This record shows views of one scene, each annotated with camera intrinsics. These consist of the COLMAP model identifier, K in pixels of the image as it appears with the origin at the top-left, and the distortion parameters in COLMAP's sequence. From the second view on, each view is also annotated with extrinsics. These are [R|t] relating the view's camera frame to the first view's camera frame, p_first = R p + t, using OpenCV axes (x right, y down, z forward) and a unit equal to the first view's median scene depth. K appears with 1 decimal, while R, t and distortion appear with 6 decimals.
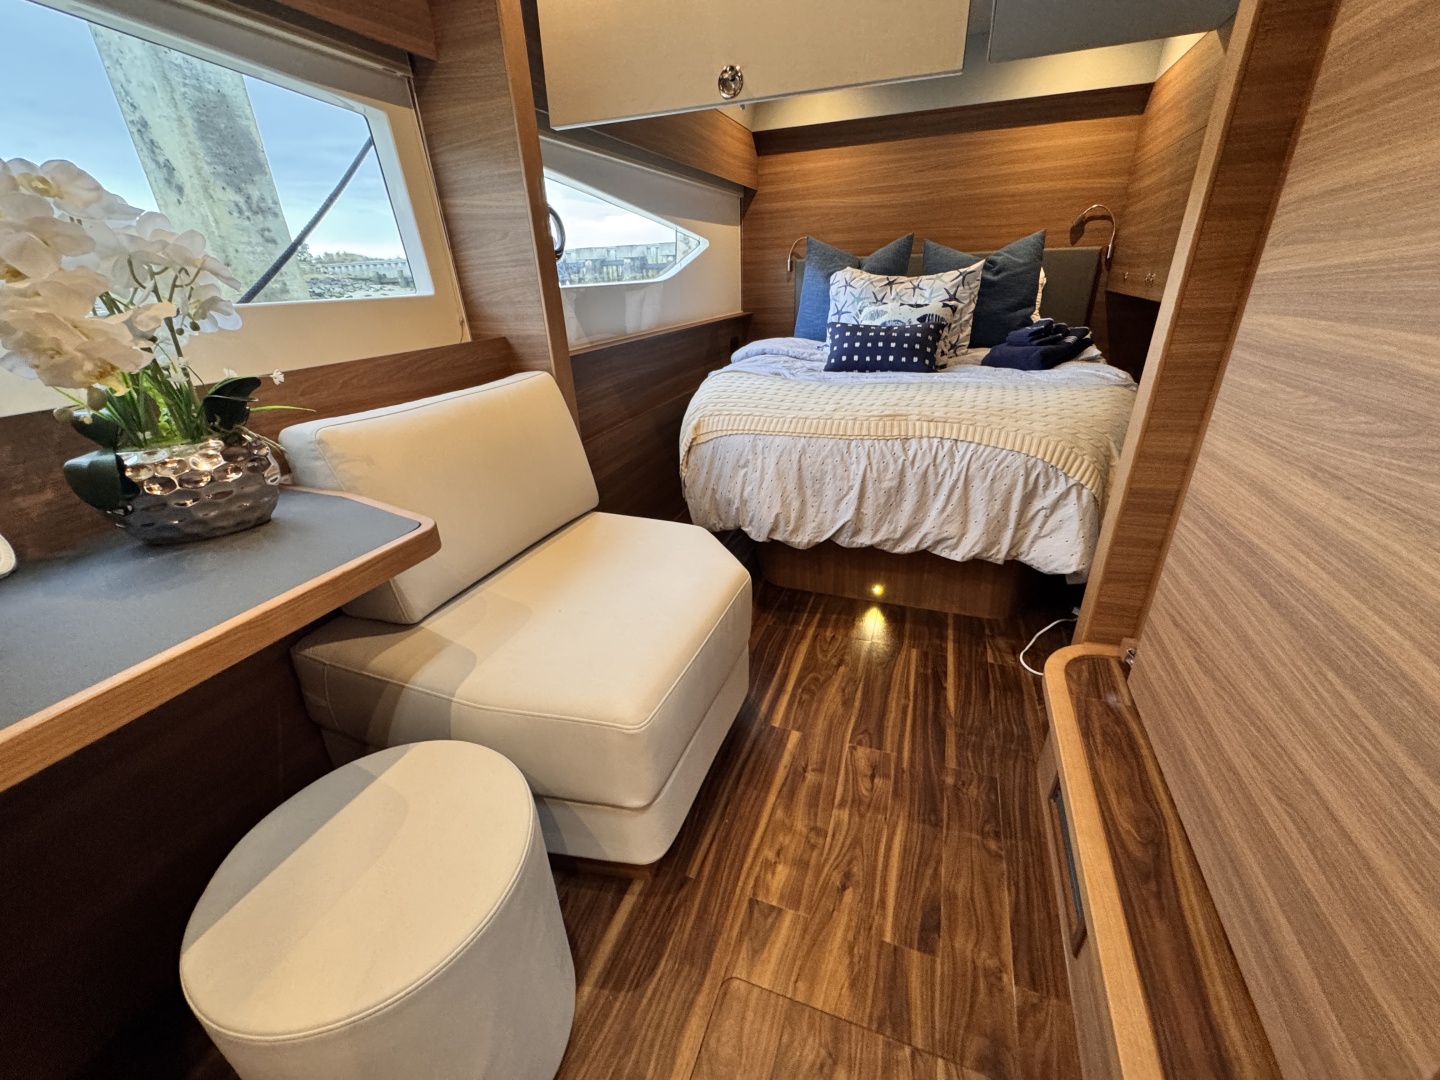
lens RADIAL K [[579.4, 0, 717.9], [0, 579.4, 538.0], [0, 0, 1]] dist [-0.001789, -0.000498]
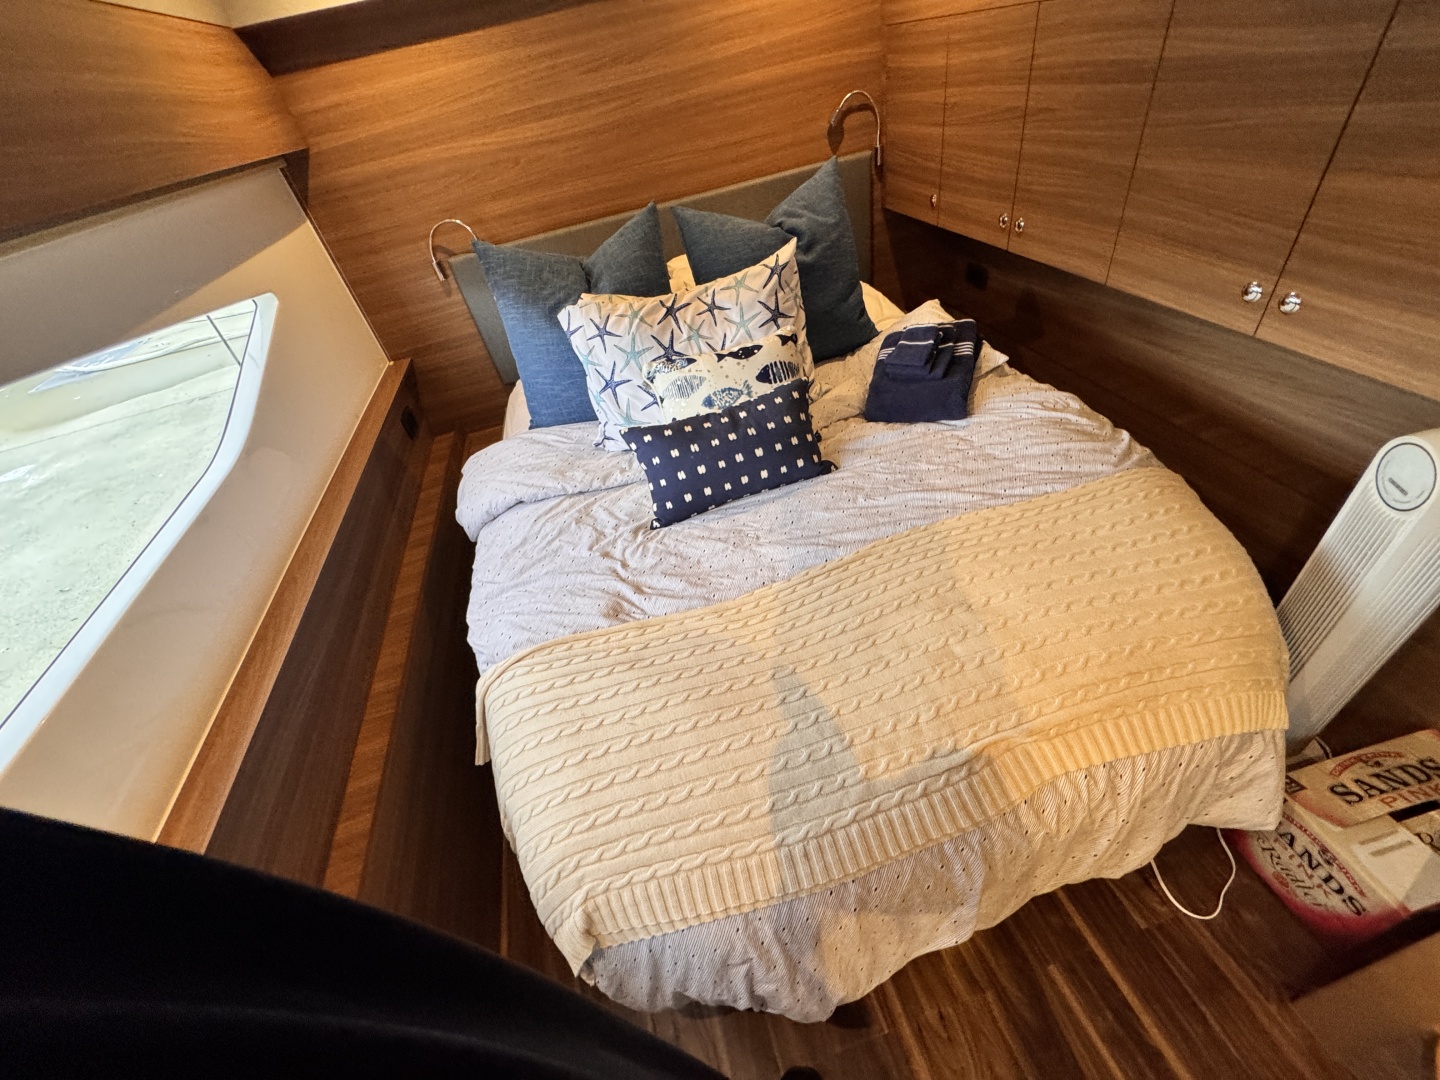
lens RADIAL K [[579.4, 0, 720.4], [0, 579.4, 541.8], [0, 0, 1]] dist [-0.001789, -0.000498]
pose [[0.804726, -0.462904, 0.371666, 0.010514], [0.375418, 0.881811, 0.285431, -0.355348], [-0.459866, -0.090164, 0.883399, 0.404595]]
